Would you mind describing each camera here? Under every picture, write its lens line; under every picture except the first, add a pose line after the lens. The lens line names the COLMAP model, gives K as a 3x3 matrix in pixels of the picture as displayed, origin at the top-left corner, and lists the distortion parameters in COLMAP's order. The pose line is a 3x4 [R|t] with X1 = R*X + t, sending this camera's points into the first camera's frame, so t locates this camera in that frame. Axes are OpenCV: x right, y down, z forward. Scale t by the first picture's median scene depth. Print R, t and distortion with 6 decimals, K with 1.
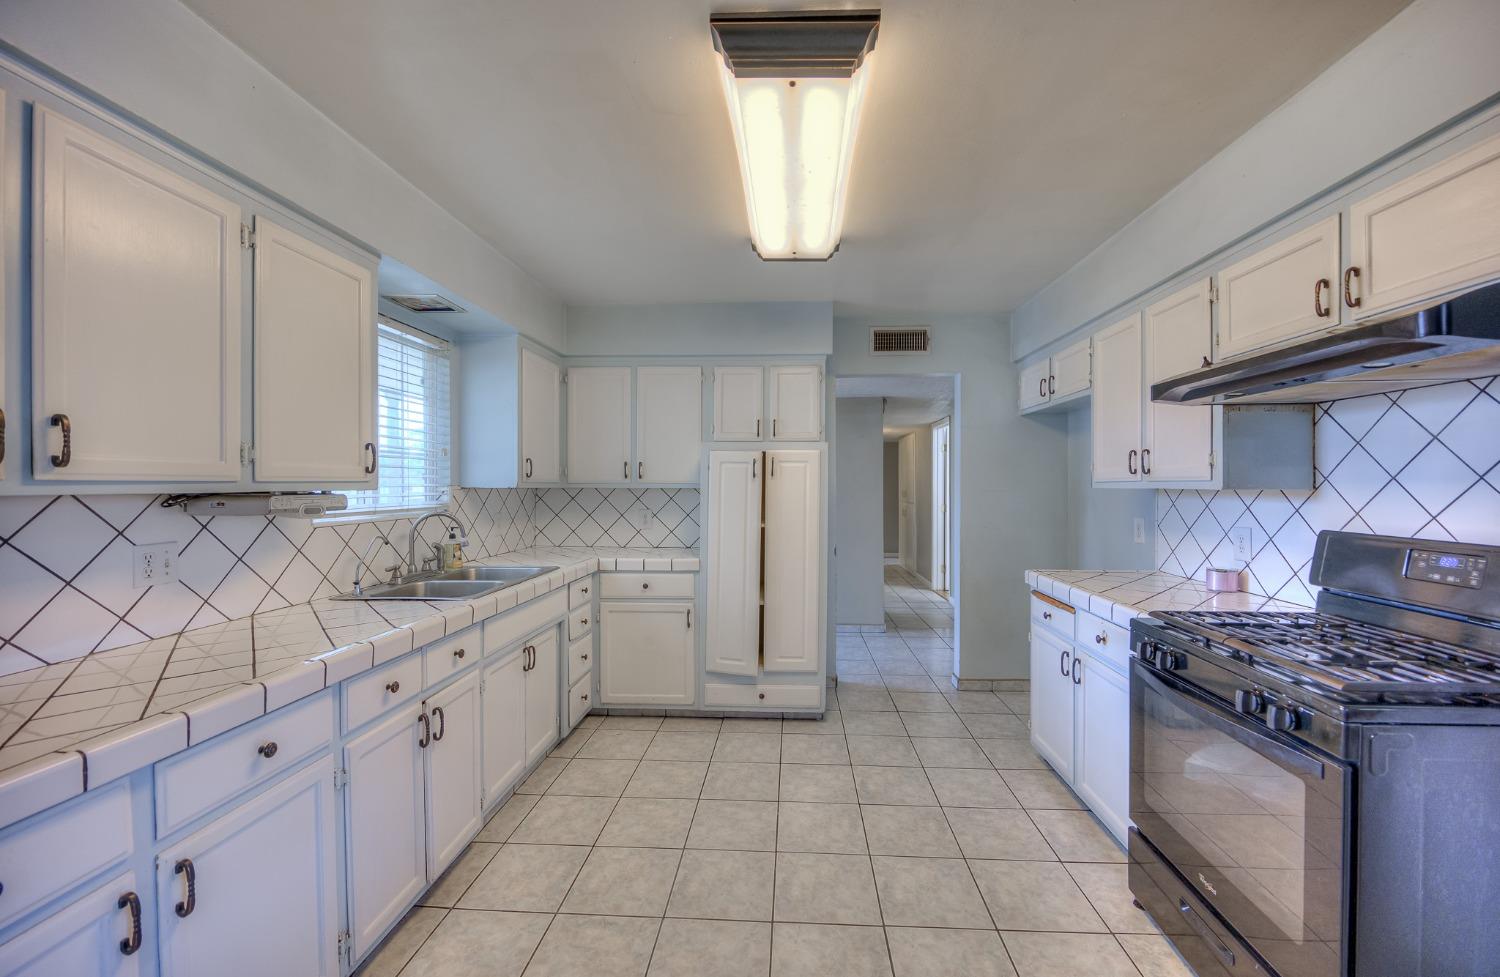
lens RADIAL K [[591.1, 0, 762.0], [0, 591.1, 490.5], [0, 0, 1]] dist [-0.010112, -0.000437]
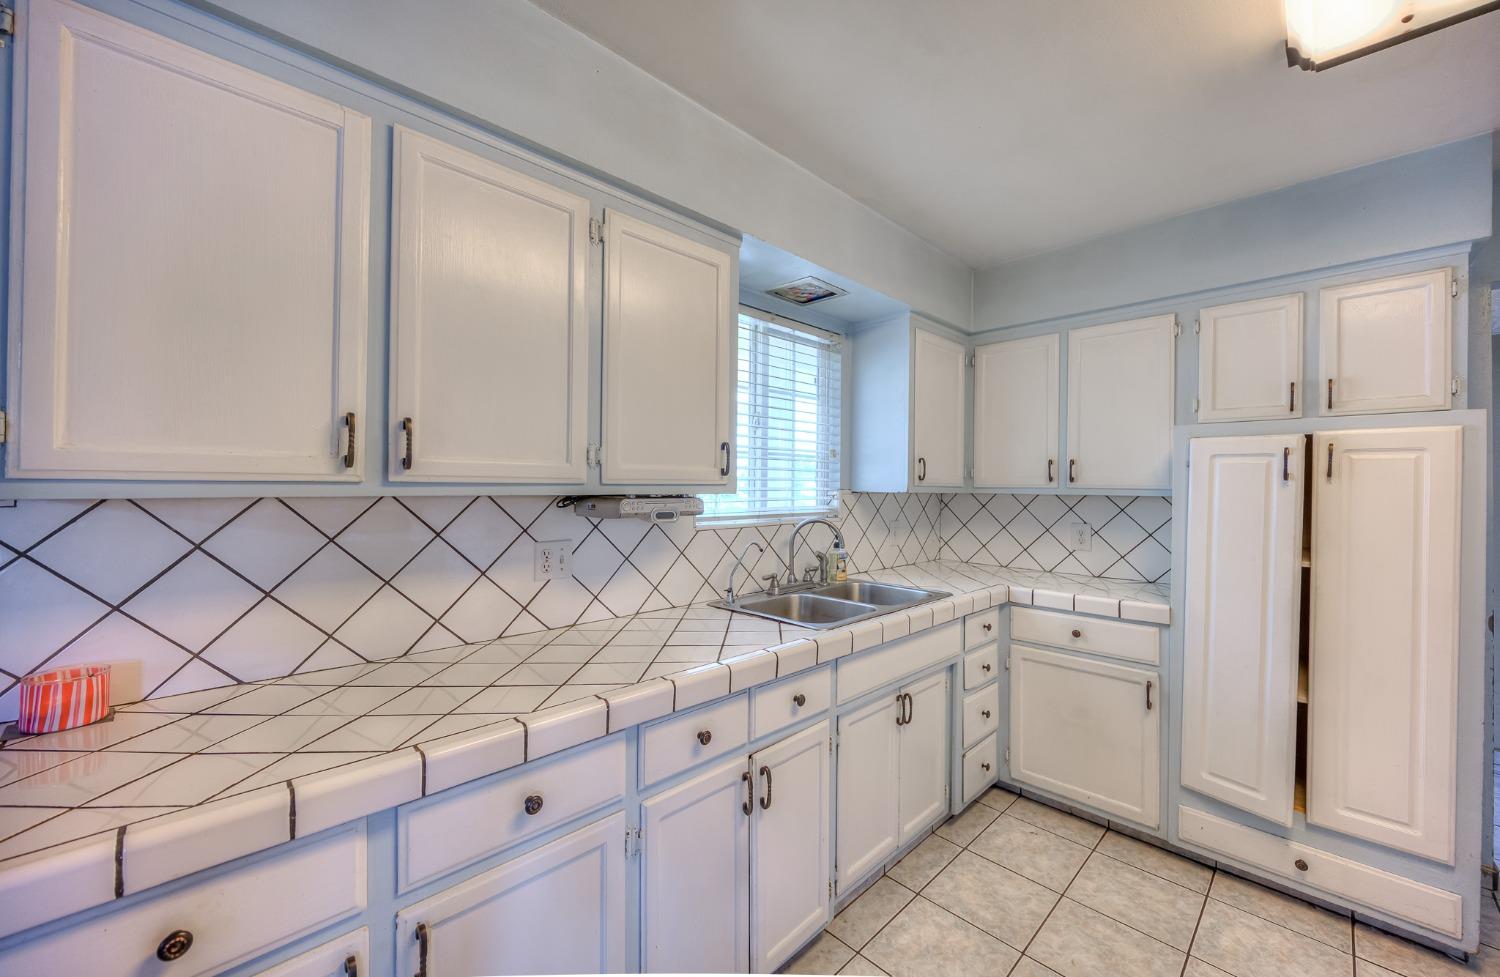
lens RADIAL K [[581.2, 0, 752.9], [0, 581.2, 483.2], [0, 0, 1]] dist [-0.001495, -0.000444]
pose [[0.743447, 0.001856, -0.668792, -0.026477], [-0.014578, 0.999804, -0.013430, -0.004551], [0.668636, 0.019734, 0.743328, 0.285153]]
